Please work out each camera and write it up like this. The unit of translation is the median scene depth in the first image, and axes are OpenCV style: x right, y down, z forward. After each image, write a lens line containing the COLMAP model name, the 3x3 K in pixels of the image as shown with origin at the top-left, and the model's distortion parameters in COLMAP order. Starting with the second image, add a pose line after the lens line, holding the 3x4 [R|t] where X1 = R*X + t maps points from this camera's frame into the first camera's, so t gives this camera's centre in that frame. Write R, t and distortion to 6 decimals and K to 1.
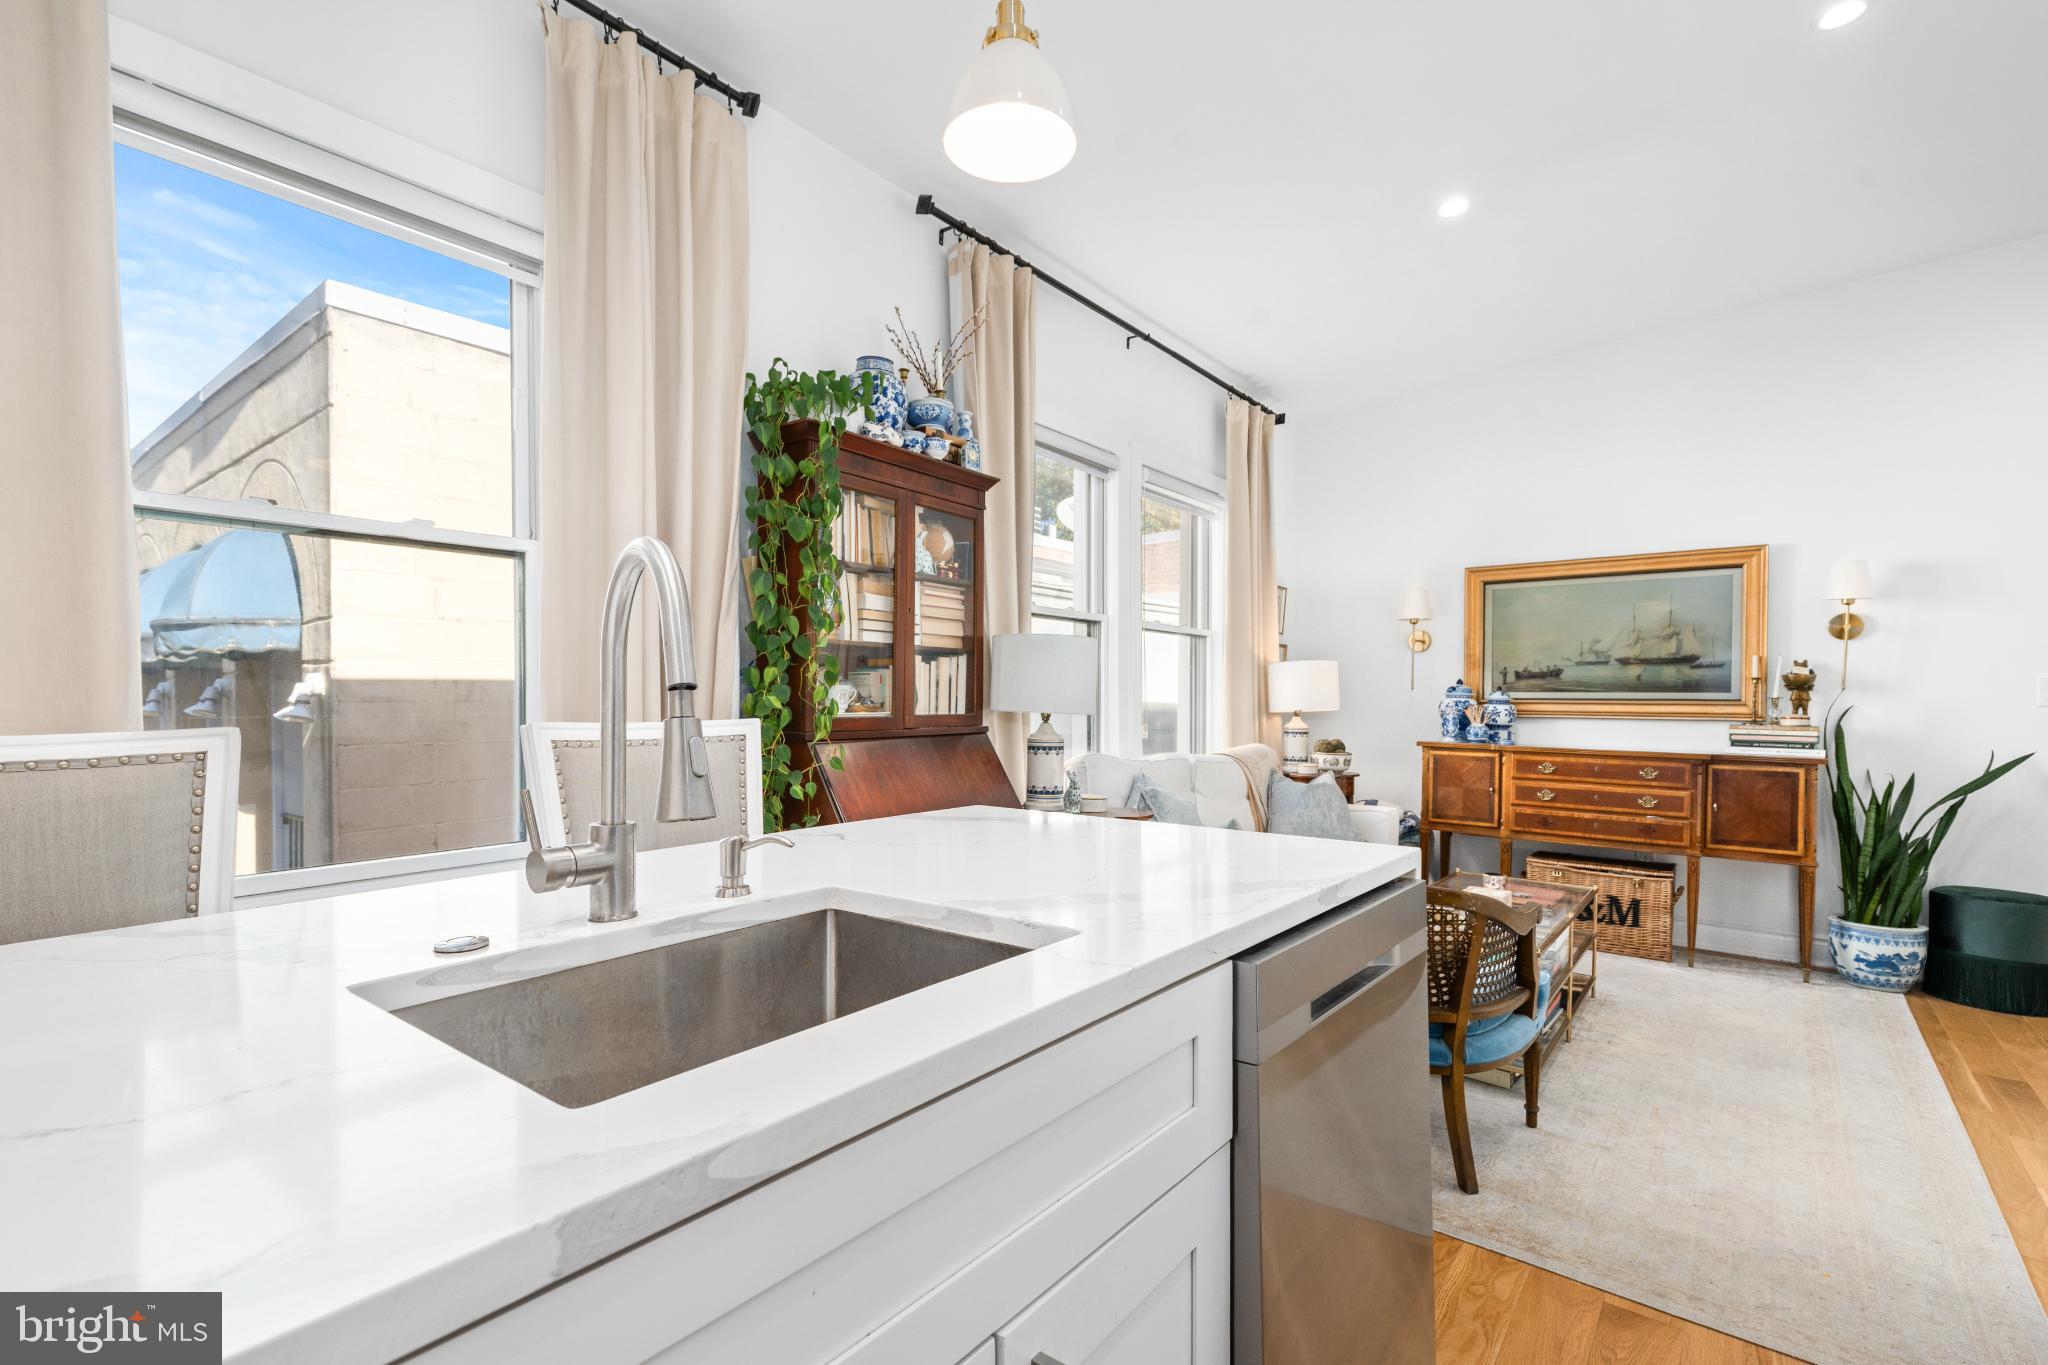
lens RADIAL K [[932.5, 0, 1015.6], [0, 932.5, 694.9], [0, 0, 1]] dist [0.016646, -0.004813]
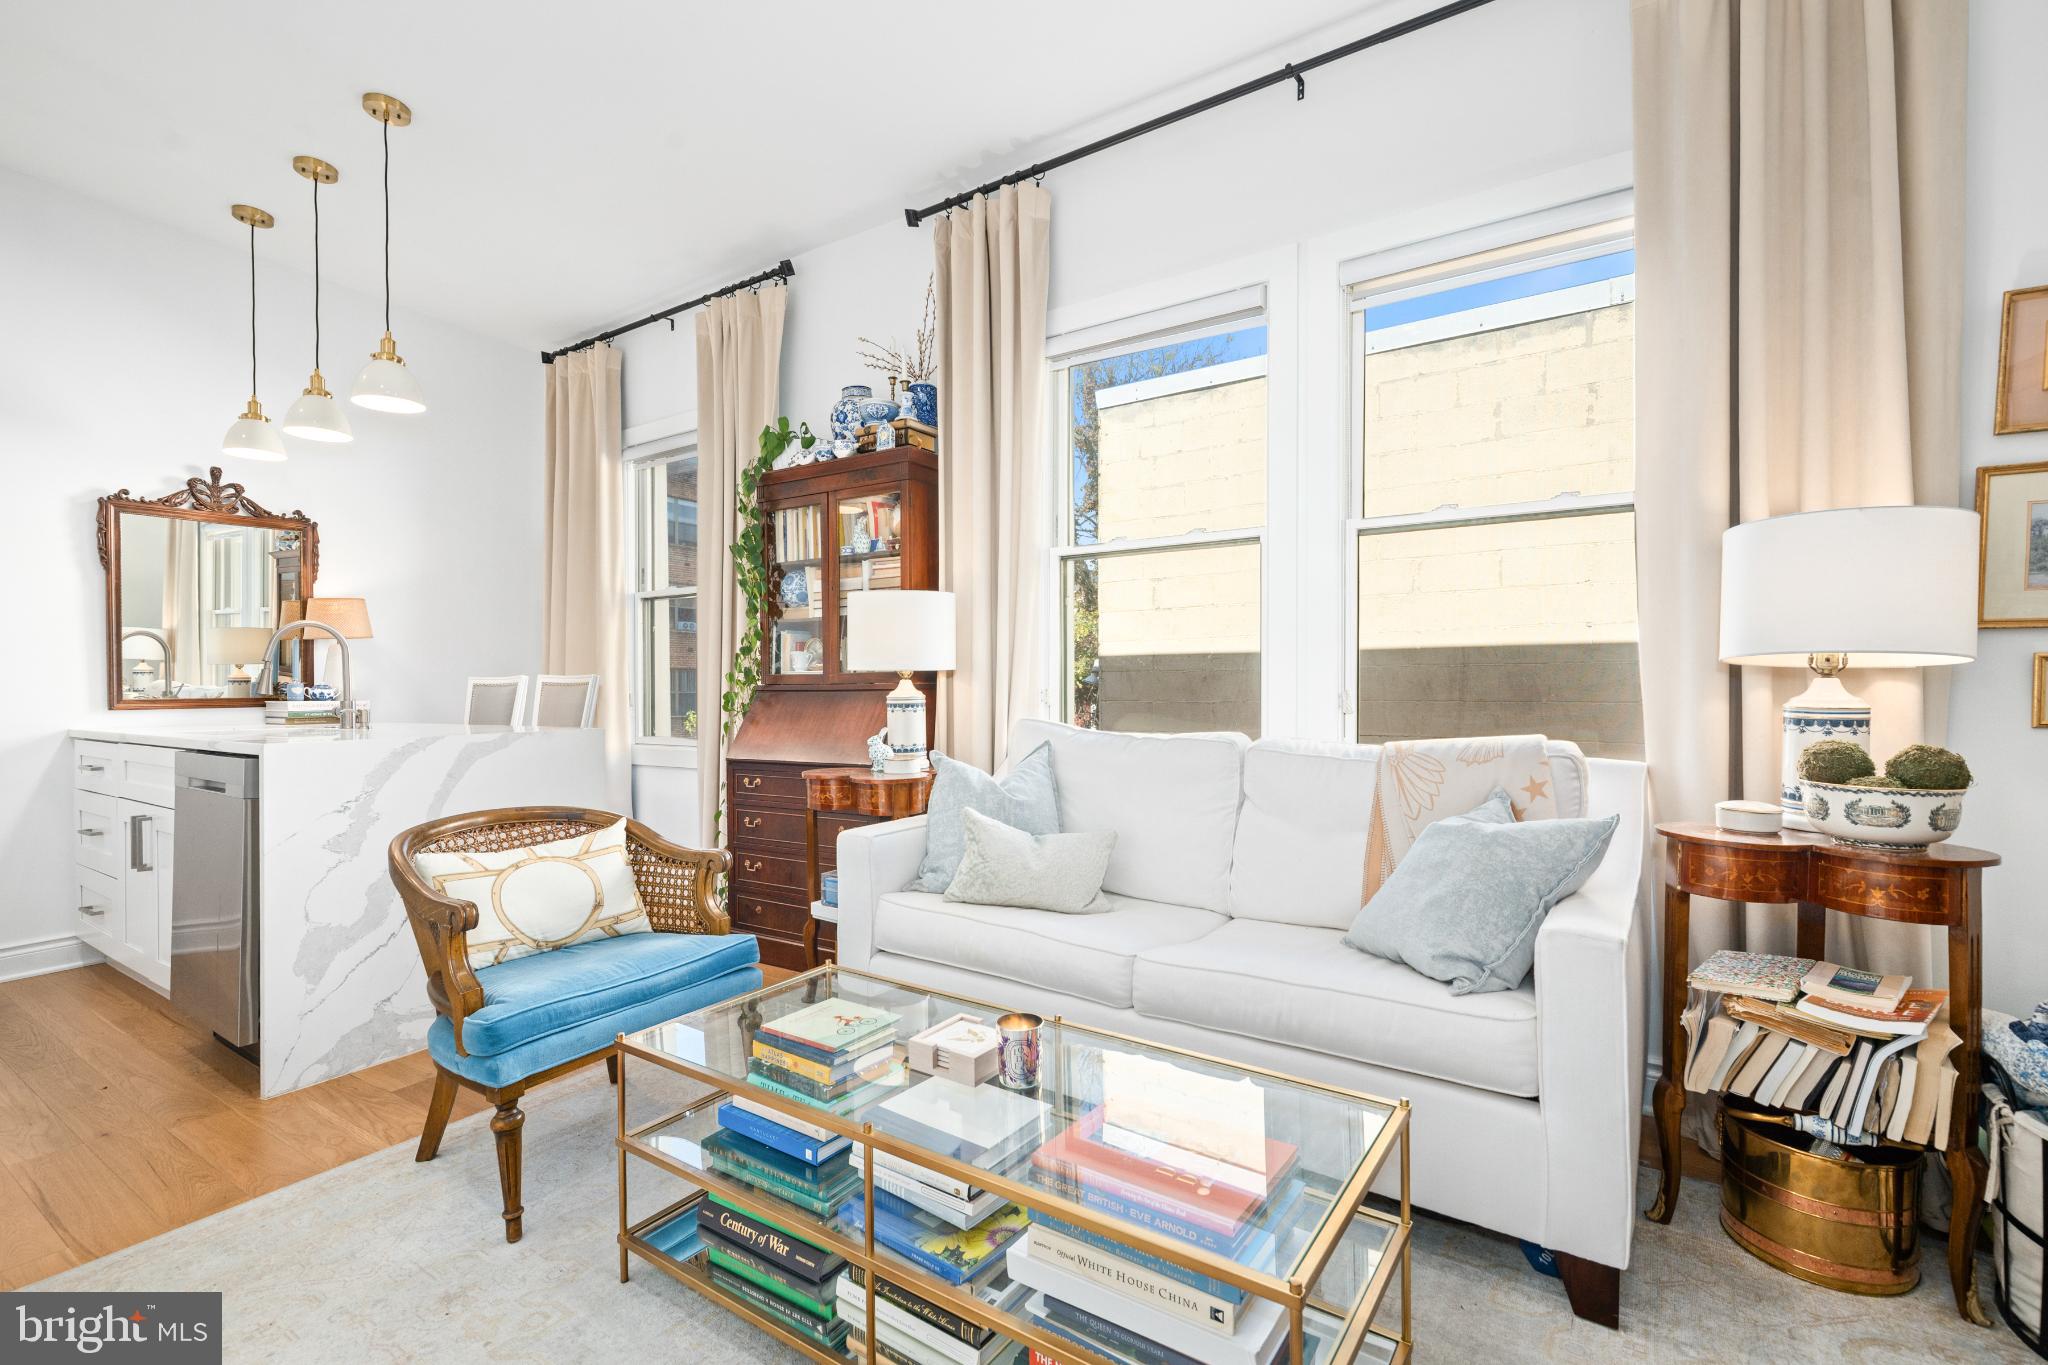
lens RADIAL K [[932.5, 0, 1020.1], [0, 932.5, 684.6], [0, 0, 1]] dist [0.016646, -0.004813]
pose [[0.067994, -0.004172, -0.997677, 0.746615], [0.009562, 0.999948, -0.003529, 0.028867], [0.997640, -0.009300, 0.068030, 0.764893]]
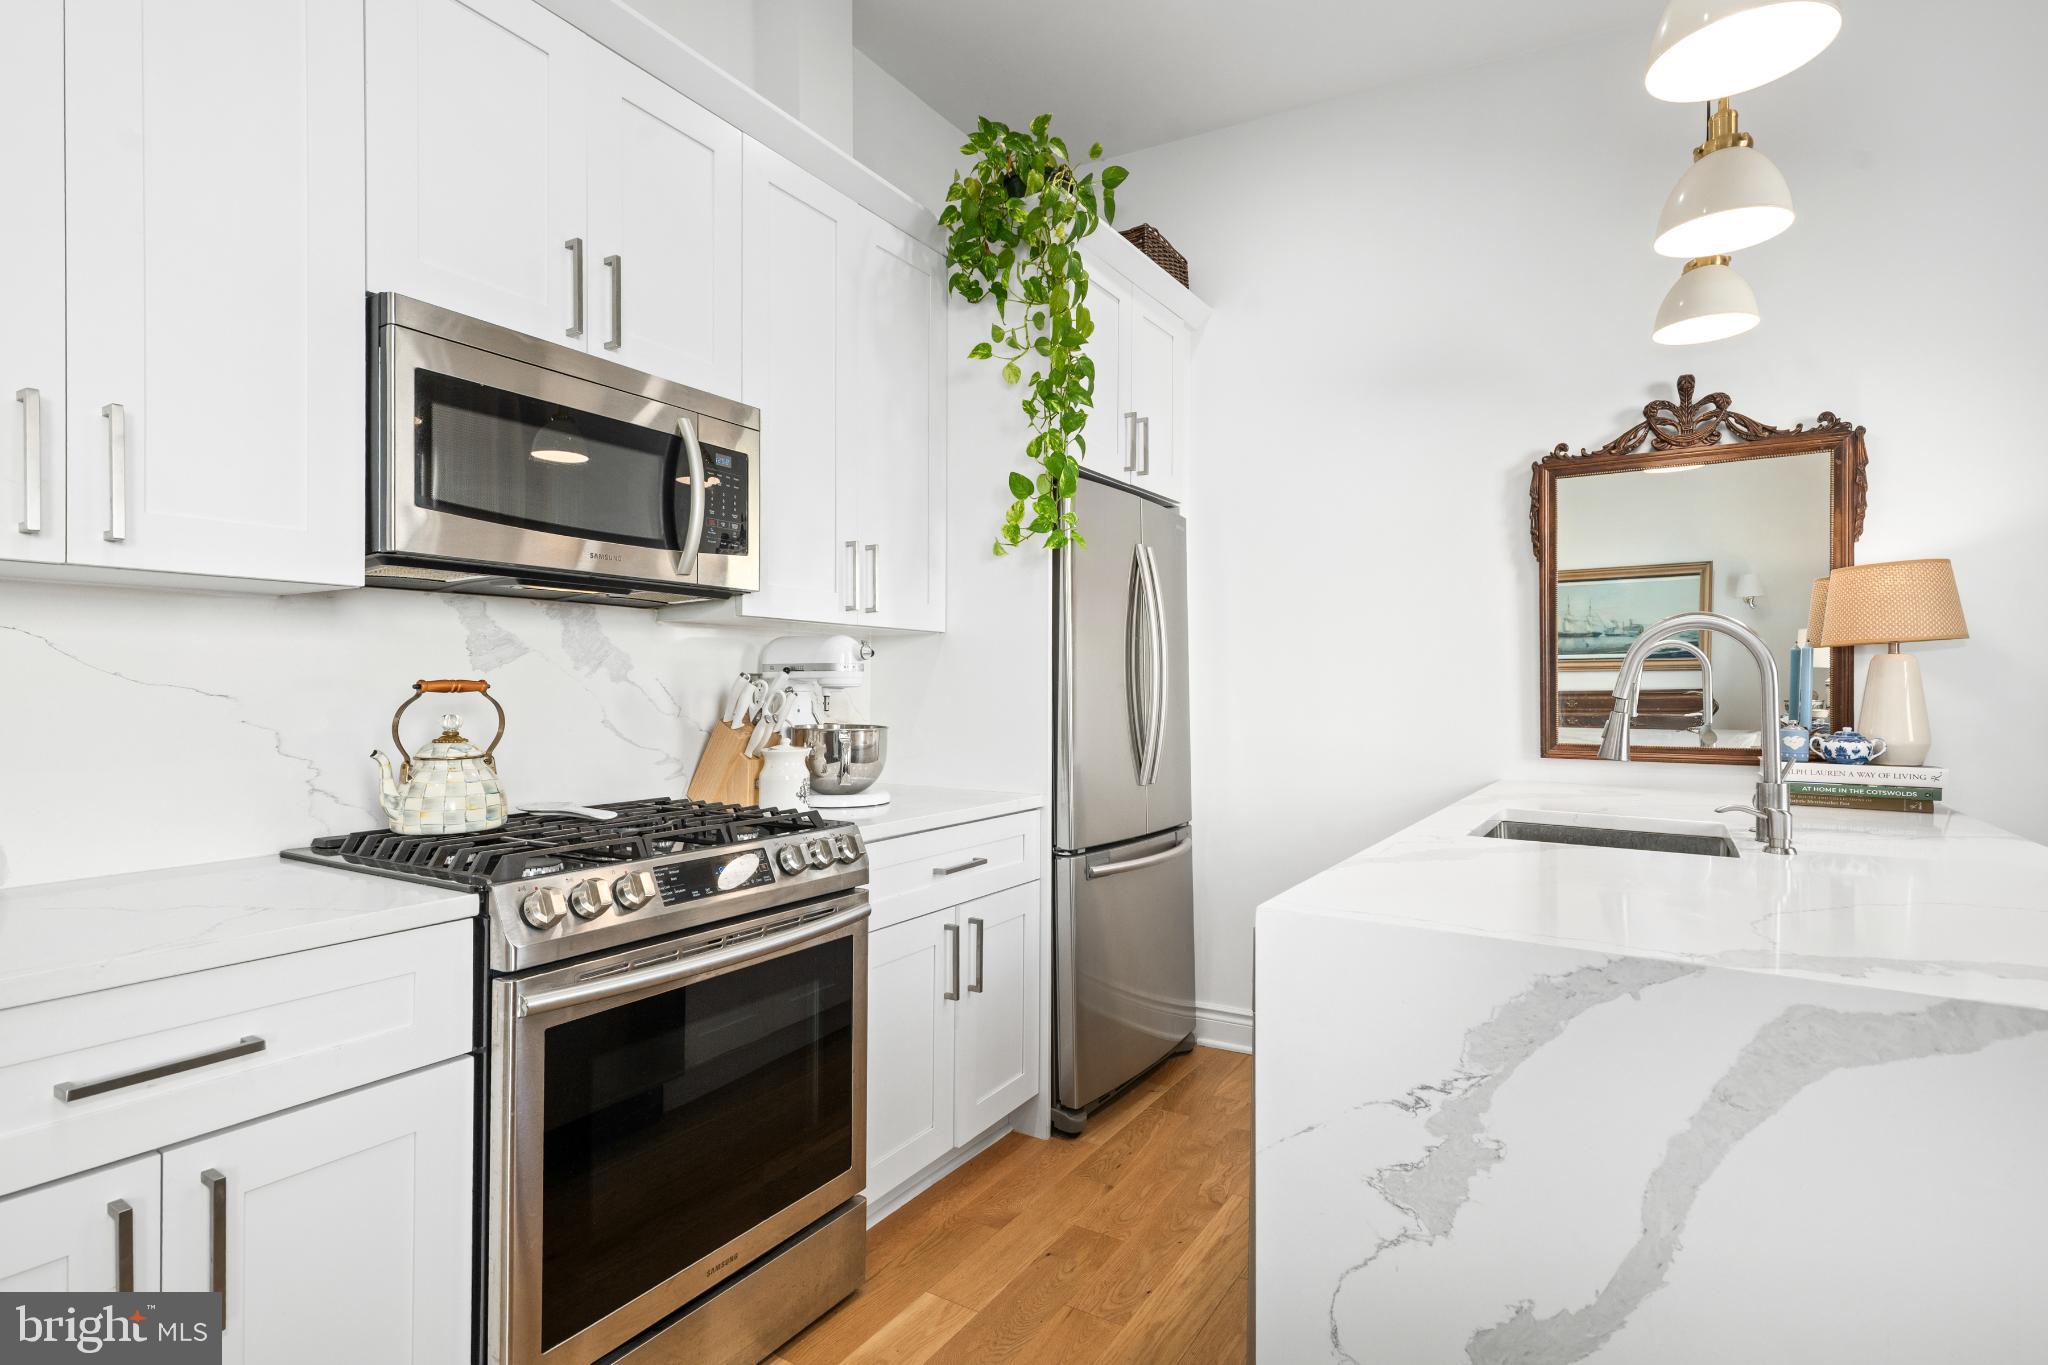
lens RADIAL K [[1010.8, 0, 1004.7], [0, 1010.8, 685.7], [0, 0, 1]] dist [0.022936, -0.003986]
pose [[-0.994479, -0.005552, -0.104793, 0.245736], [-0.005205, 0.999980, -0.003582, -0.001753], [0.104811, -0.003017, -0.994488, 0.617861]]
